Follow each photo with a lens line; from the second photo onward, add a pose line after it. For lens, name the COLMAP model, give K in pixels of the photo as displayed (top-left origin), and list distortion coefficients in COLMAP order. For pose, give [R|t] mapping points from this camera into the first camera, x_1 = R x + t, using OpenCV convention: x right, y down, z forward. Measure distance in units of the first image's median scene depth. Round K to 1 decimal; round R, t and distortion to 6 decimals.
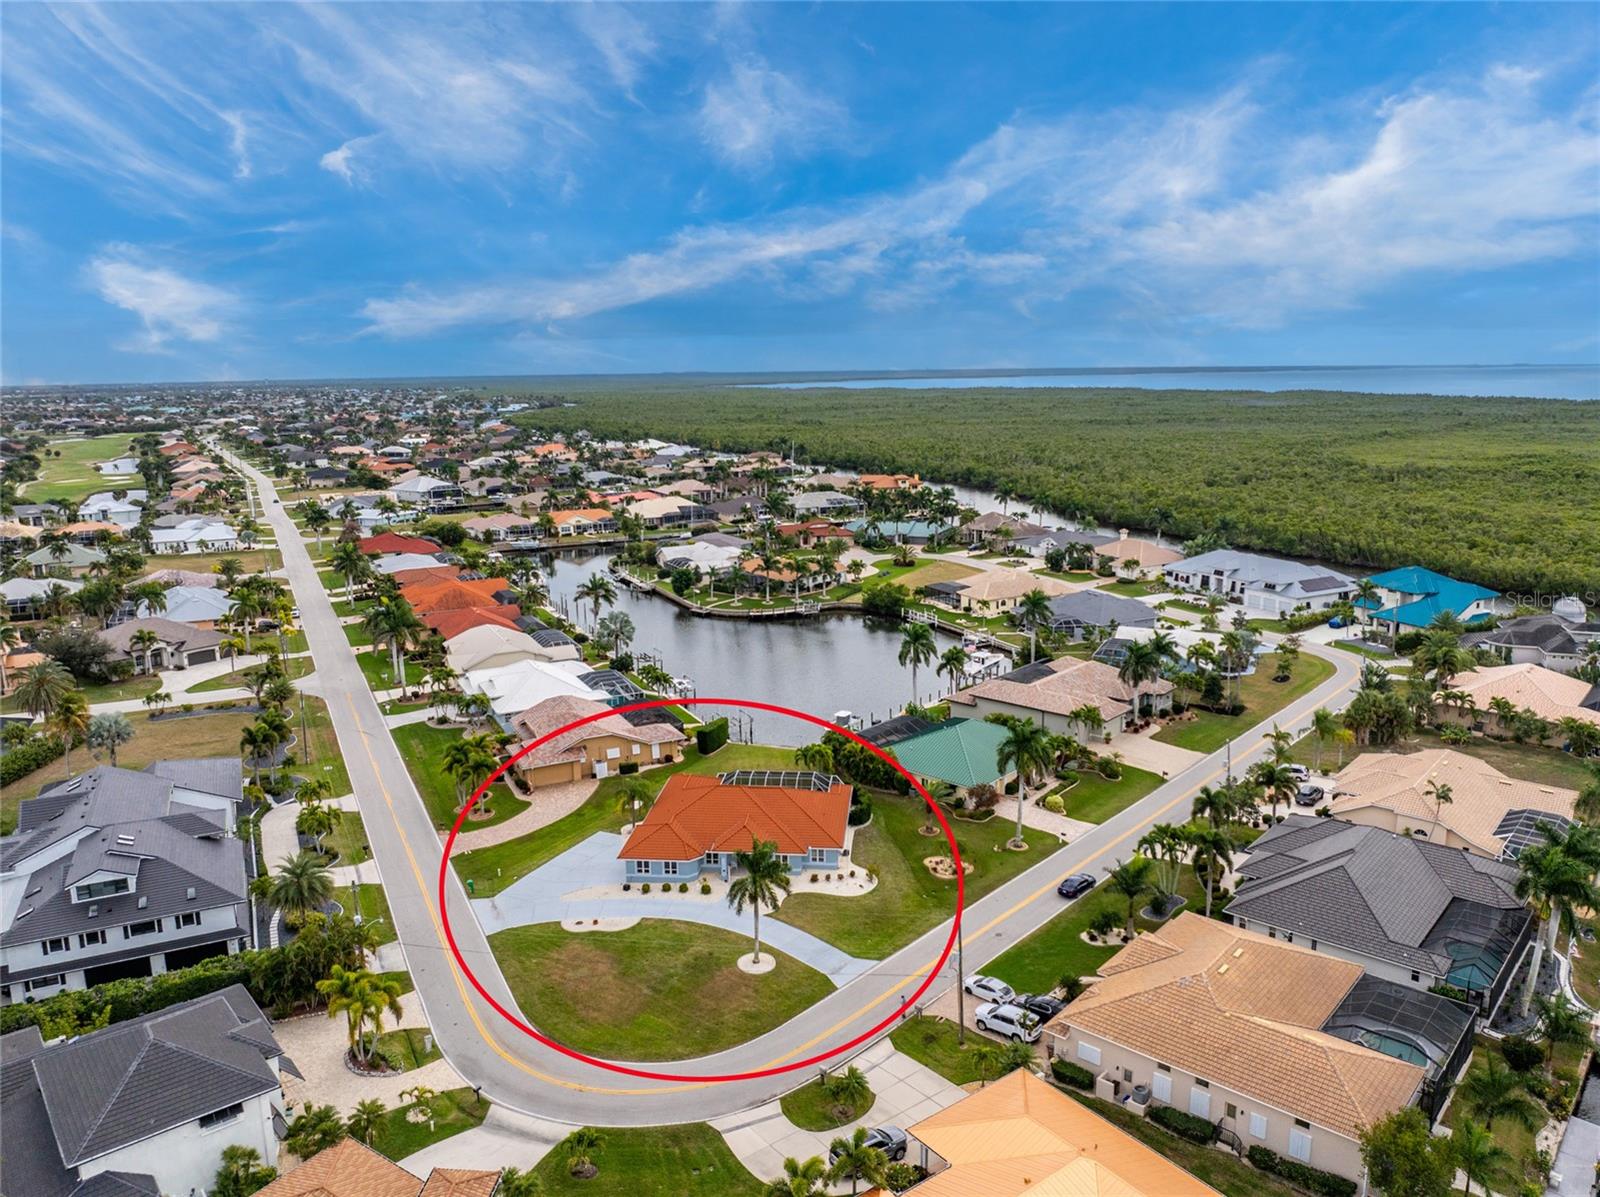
lens RADIAL K [[1130.8, 0, 796.8], [0, 1130.8, 567.2], [0, 0, 1]] dist [-0.032211, -0.007319]
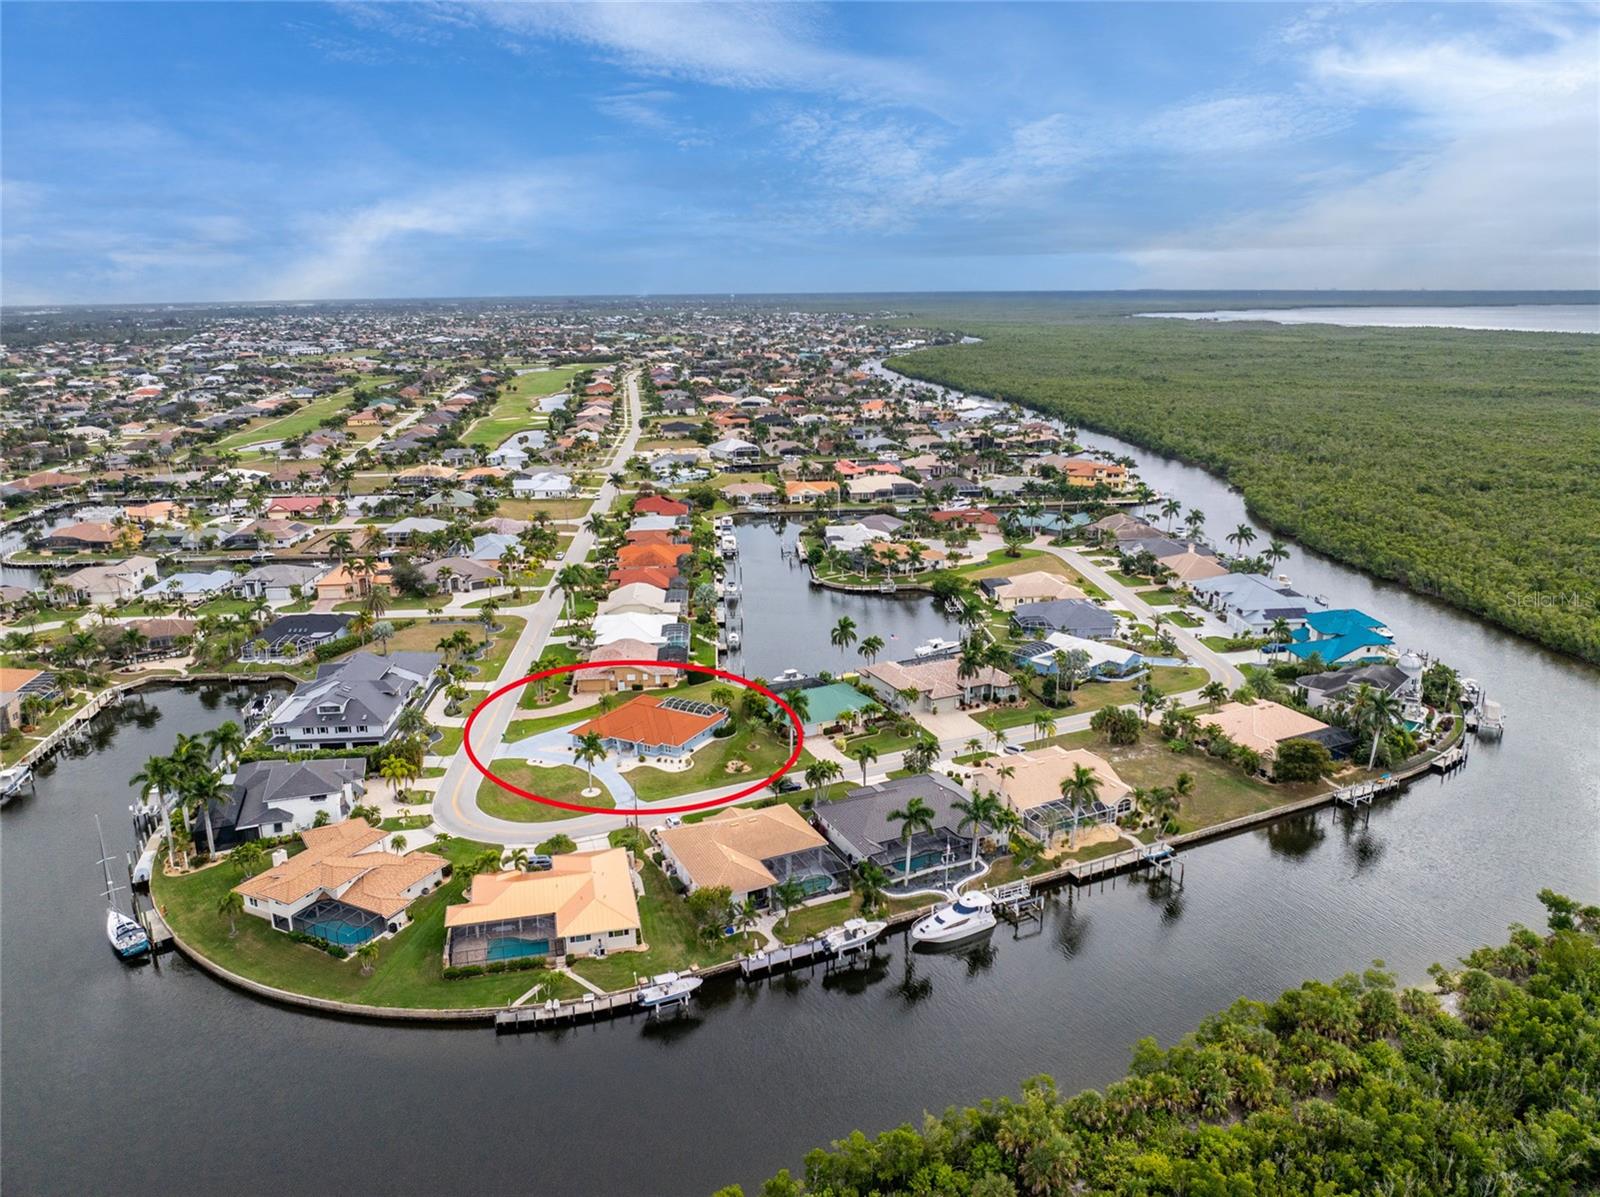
lens RADIAL K [[1130.8, 0, 796.8], [0, 1130.8, 567.2], [0, 0, 1]] dist [-0.032211, -0.007319]
pose [[0.925864, 0.094219, -0.365922, 0.421533], [-0.067940, 0.994141, 0.084072, -0.099044], [0.371700, -0.052978, 0.926840, -0.290075]]
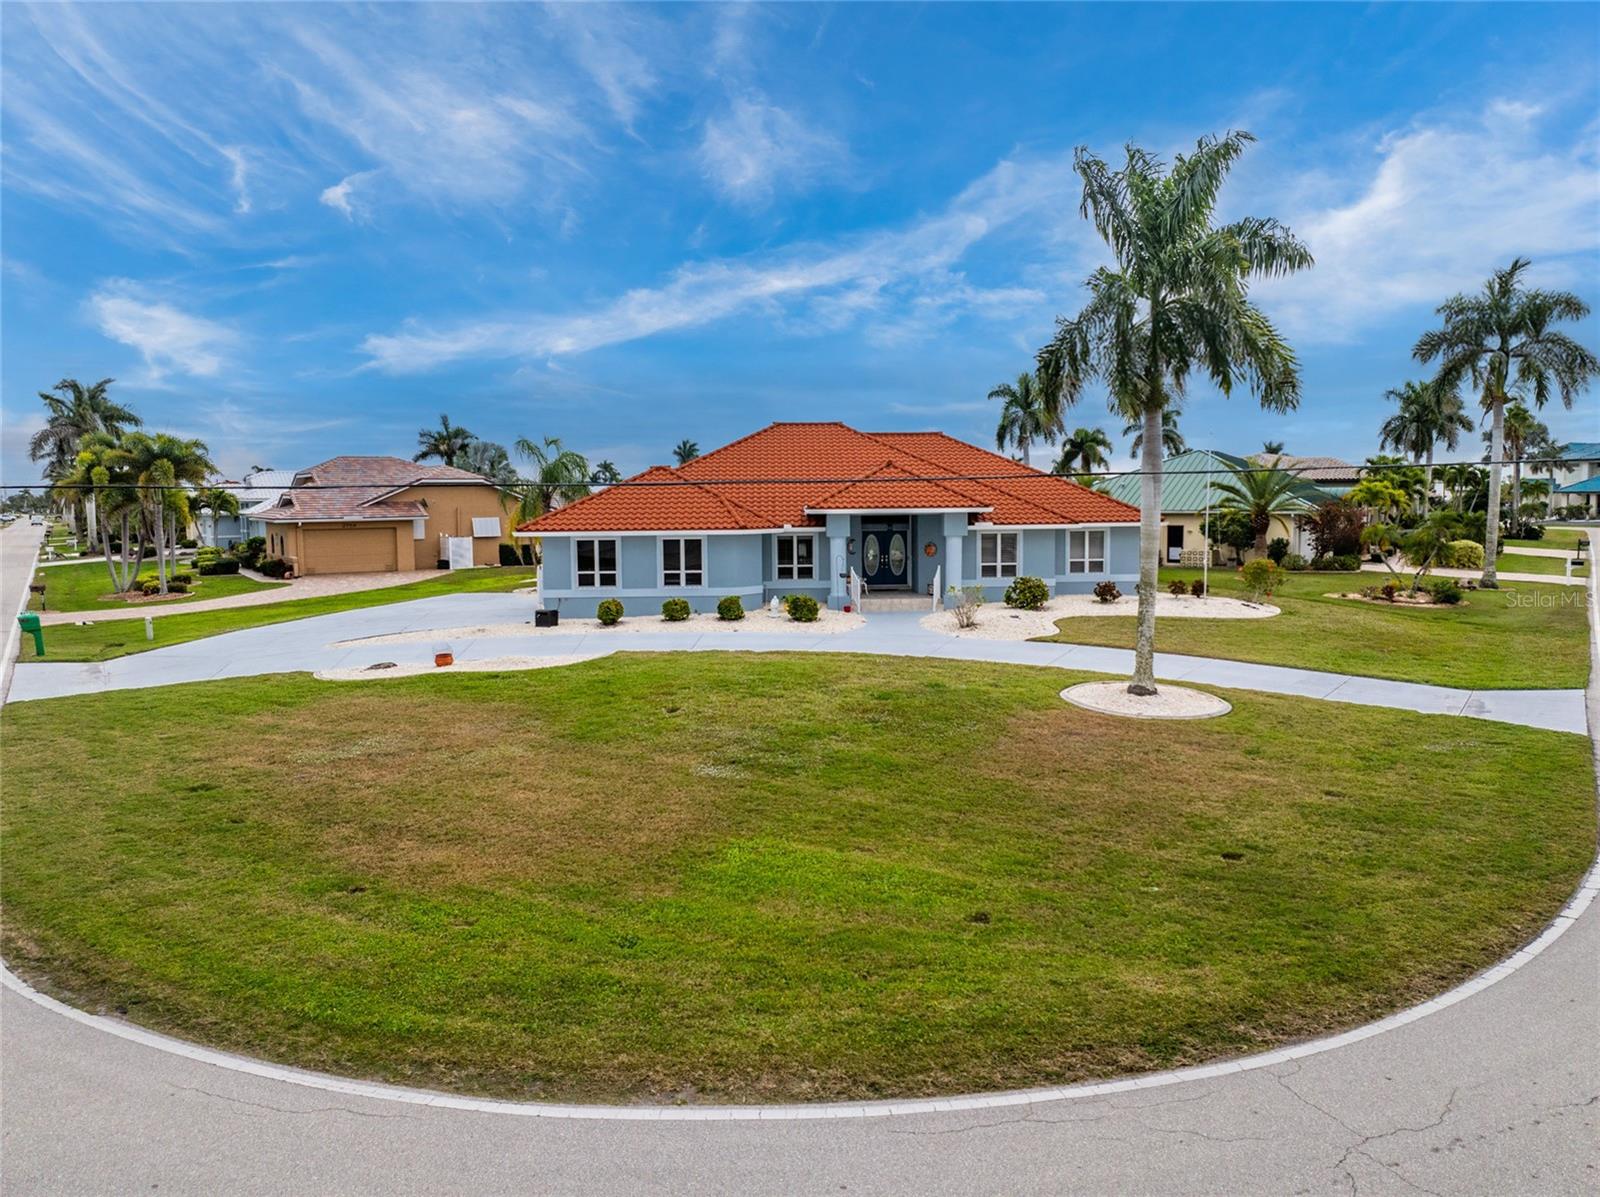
lens RADIAL K [[1131.5, 0, 794.1], [0, 1131.5, 577.8], [0, 0, 1]] dist [-0.041325, 0.011305]
pose [[0.992470, -0.007287, 0.122268, -0.058957], [0.019738, 0.994697, -0.100936, 0.149314], [-0.120884, 0.102589, 0.987351, 0.331068]]
